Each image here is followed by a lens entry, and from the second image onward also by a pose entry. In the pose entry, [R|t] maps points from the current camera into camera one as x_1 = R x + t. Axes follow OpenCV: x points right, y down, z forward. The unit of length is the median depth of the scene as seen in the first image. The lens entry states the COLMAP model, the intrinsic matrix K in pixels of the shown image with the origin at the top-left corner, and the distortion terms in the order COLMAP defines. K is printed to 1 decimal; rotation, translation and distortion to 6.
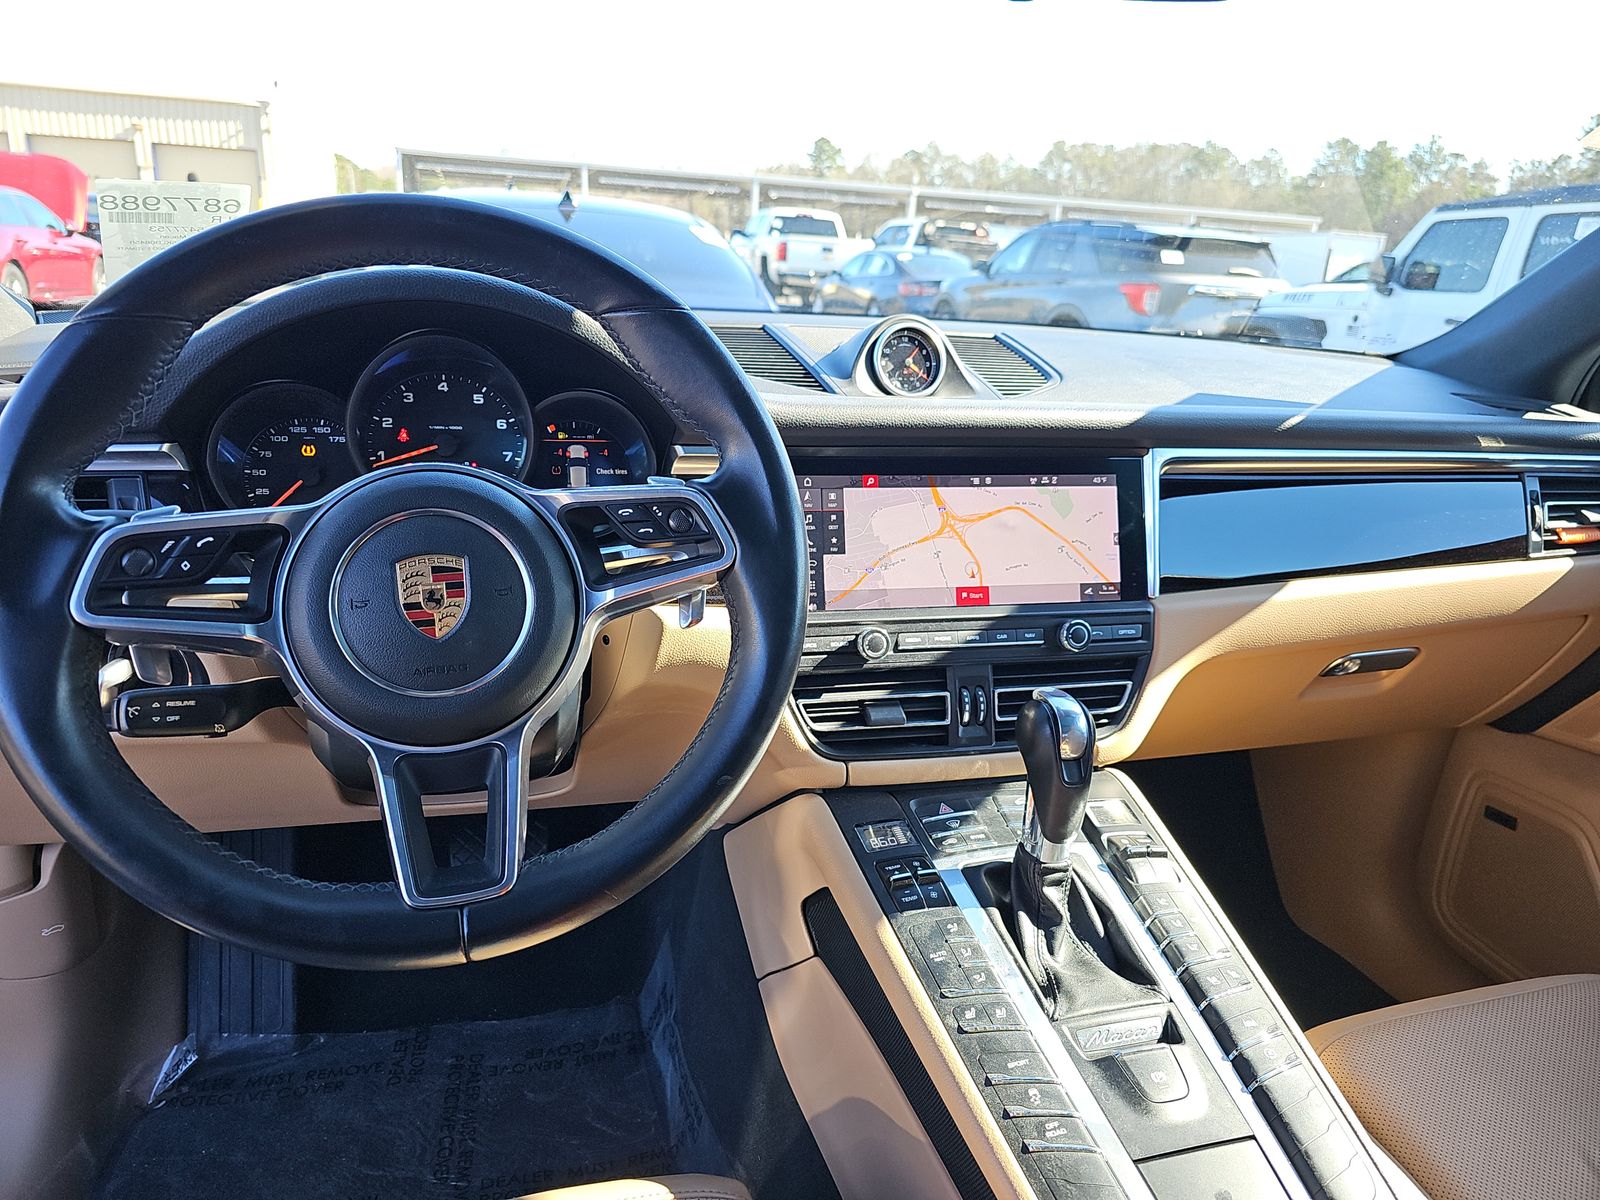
lens RADIAL K [[1066.9, 0, 799.6], [0, 1066.9, 608.0], [0, 0, 1]] dist [0.054428, -0.048903]
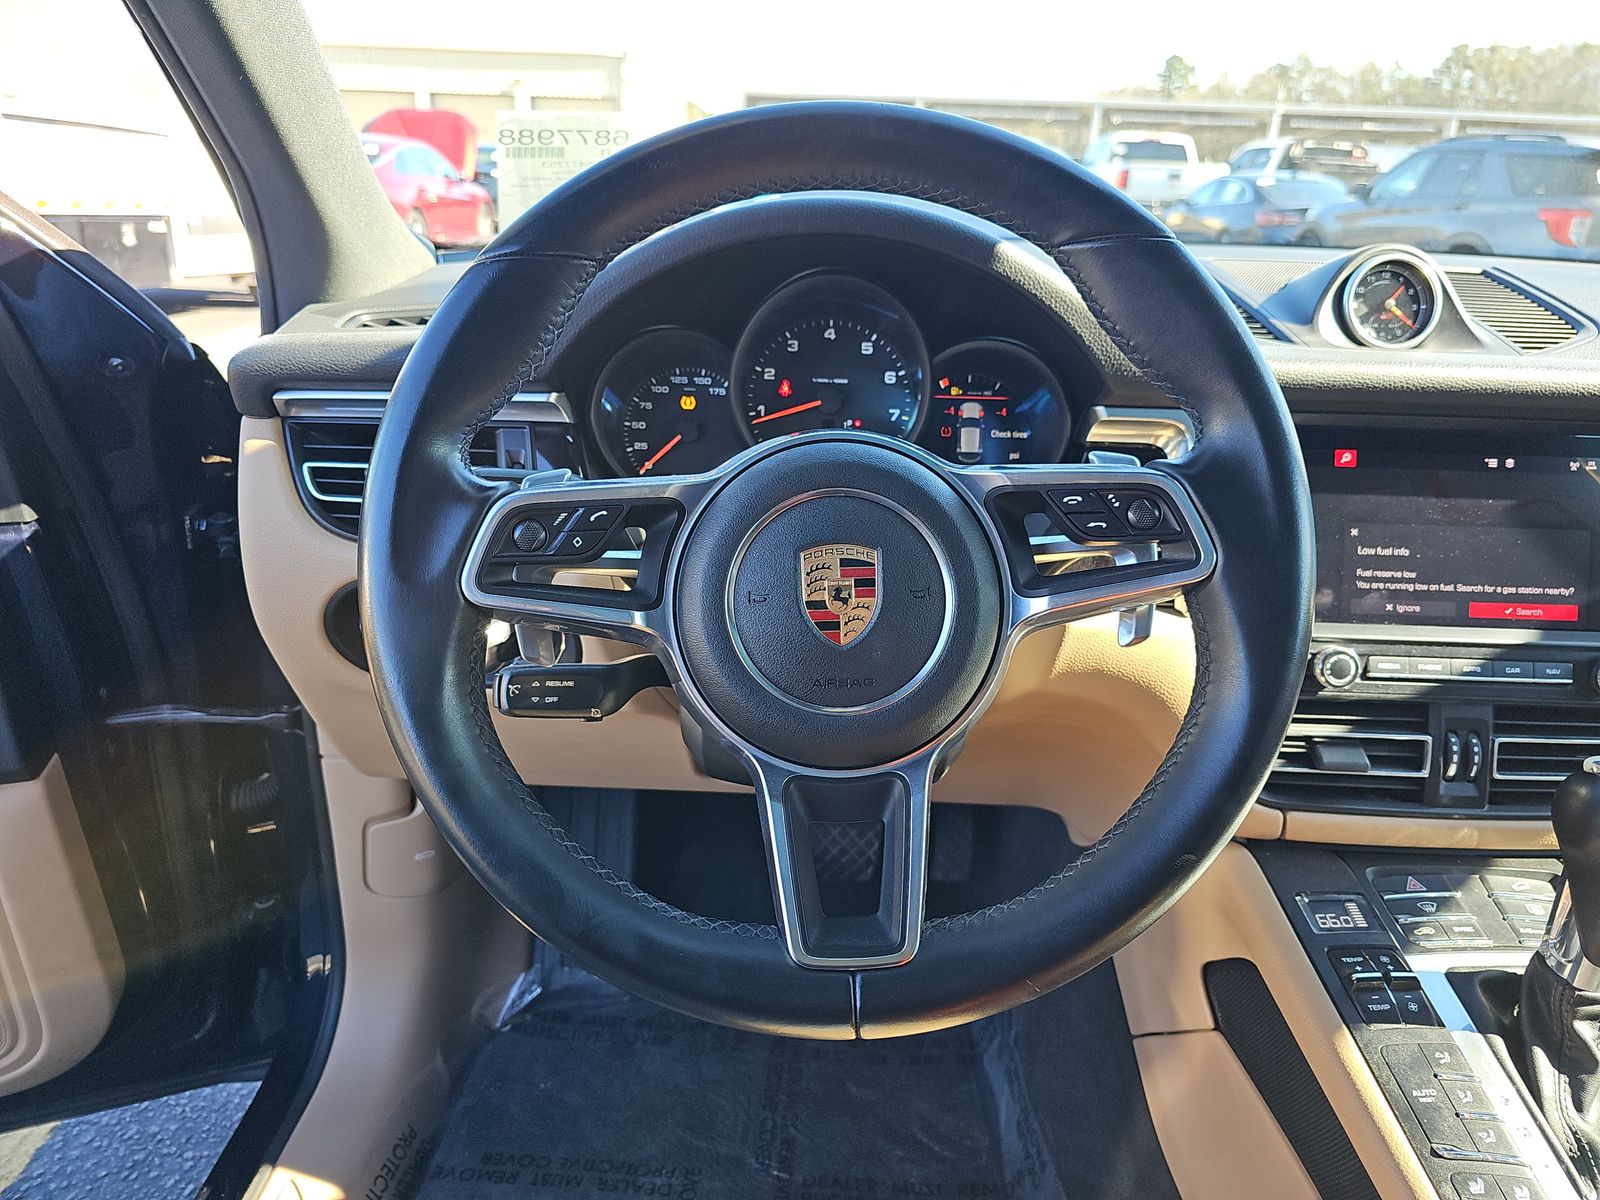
lens RADIAL K [[1066.9, 0, 816.1], [0, 1066.9, 602.0], [0, 0, 1]] dist [0.054428, -0.048903]
pose [[0.963761, 0.077466, -0.255272, -0.096207], [-0.064916, 0.996248, 0.057238, -0.033334], [0.258748, -0.038592, 0.965174, 0.128142]]
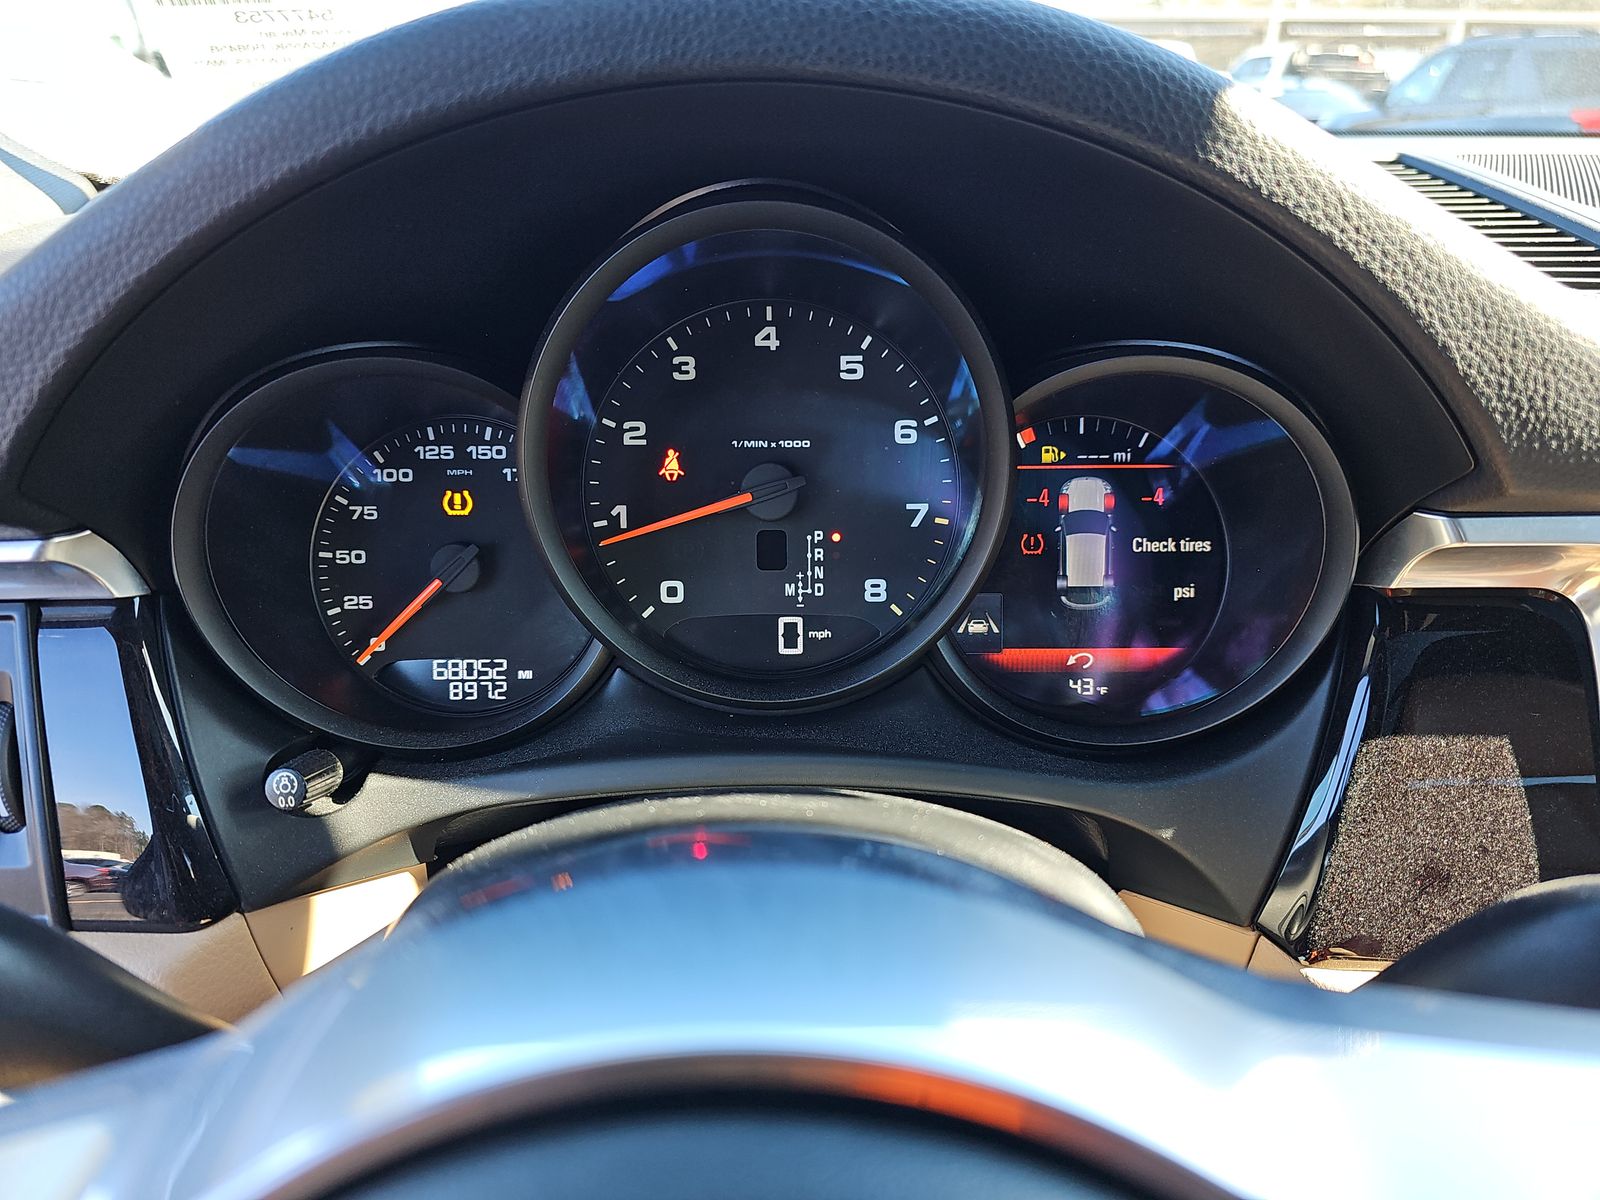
lens RADIAL K [[1066.9, 0, 807.3], [0, 1066.9, 605.1], [0, 0, 1]] dist [0.054428, -0.048903]
pose [[0.966476, 0.053943, -0.251025, -0.206340], [-0.026836, 0.993549, 0.110182, -0.146838], [0.255349, -0.099752, 0.961689, 0.594562]]
